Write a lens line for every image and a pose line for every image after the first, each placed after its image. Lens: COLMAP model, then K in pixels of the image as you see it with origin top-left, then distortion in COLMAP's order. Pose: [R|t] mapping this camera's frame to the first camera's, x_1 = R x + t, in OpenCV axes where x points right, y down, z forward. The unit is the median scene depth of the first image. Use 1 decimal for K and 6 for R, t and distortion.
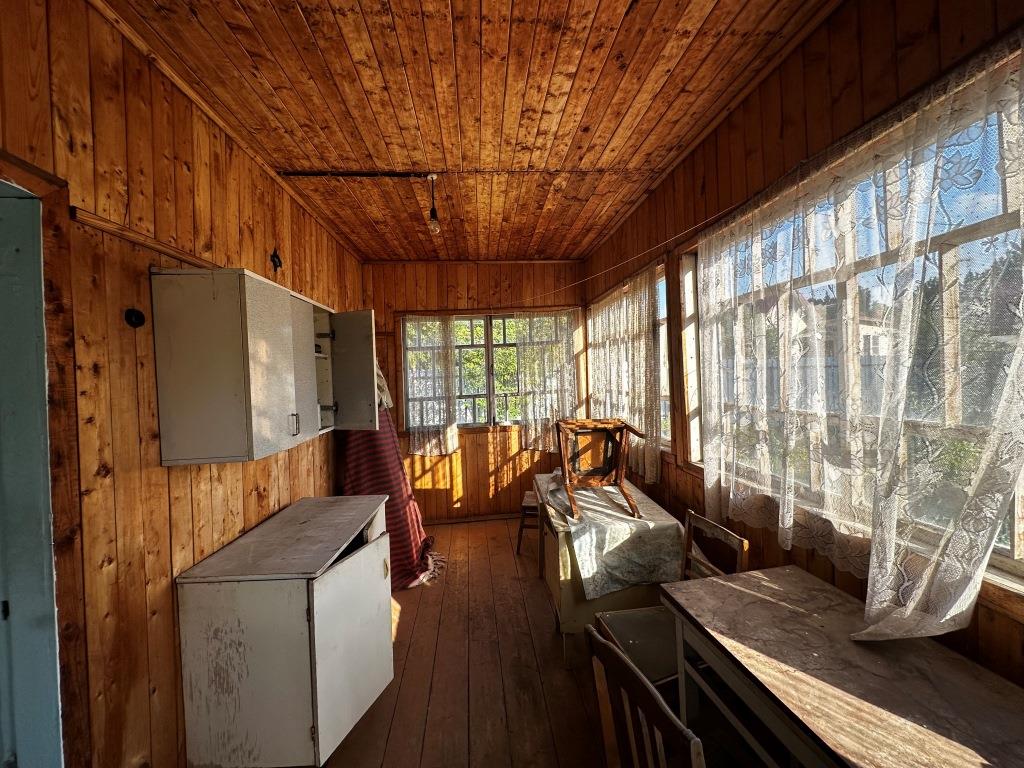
lens RADIAL K [[408.8, 0, 513.3], [0, 408.8, 380.6], [0, 0, 1]] dist [-0.001375, 0.000303]
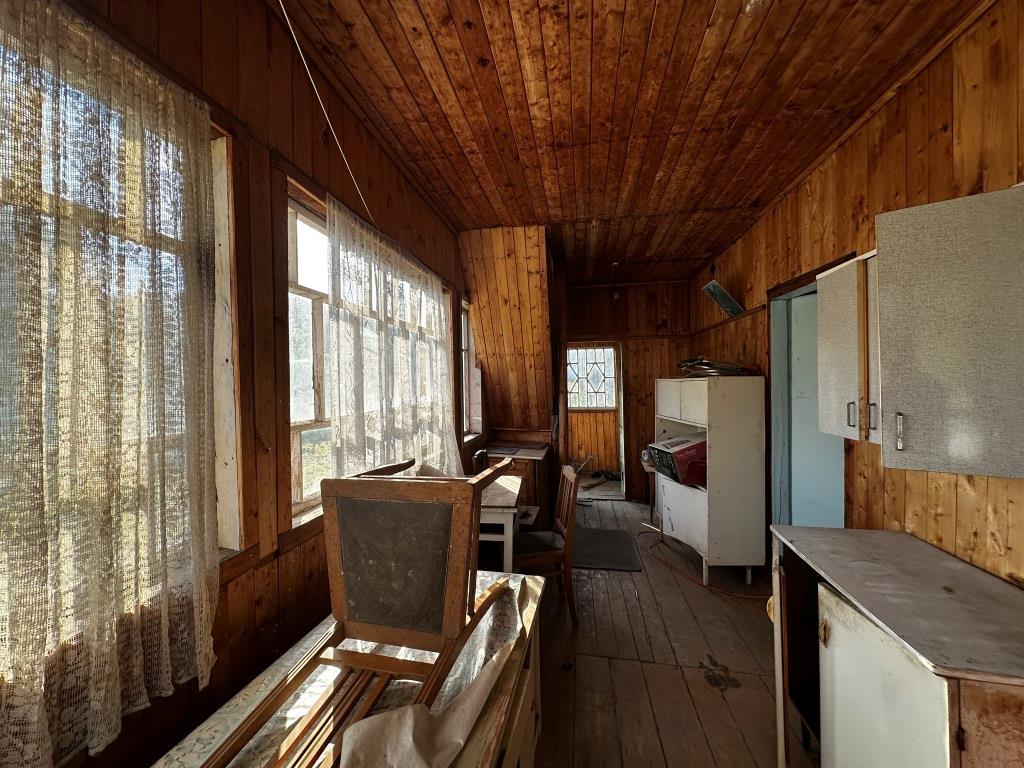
lens RADIAL K [[408.8, 0, 511.6], [0, 408.8, 384.8], [0, 0, 1]] dist [-0.001375, 0.000303]
pose [[-0.967102, 0.047415, 0.249930, -0.050296], [0.050979, 0.998669, 0.007799, 0.000085], [-0.249227, 0.020283, -0.968233, 2.079893]]
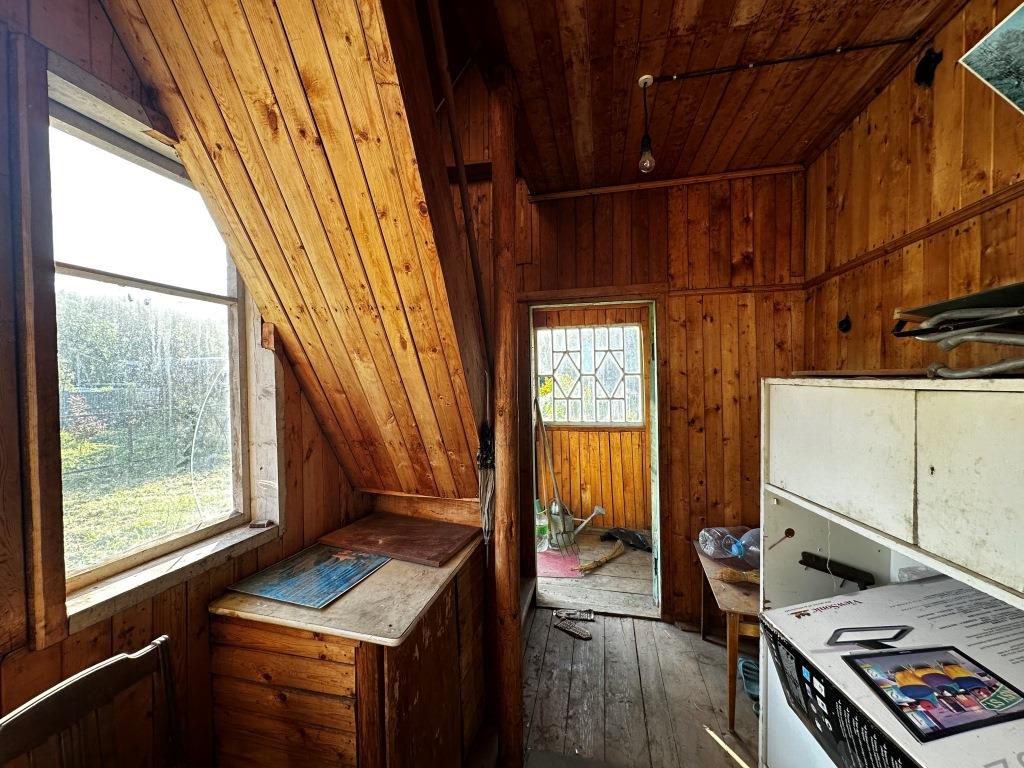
lens RADIAL K [[408.8, 0, 513.0], [0, 408.8, 383.1], [0, 0, 1]] dist [-0.001375, 0.000303]
pose [[-0.951812, 0.042297, 0.303750, -0.045890], [0.047565, 0.998818, 0.009962, 0.001429], [-0.302970, 0.023930, -0.952700, 1.401986]]
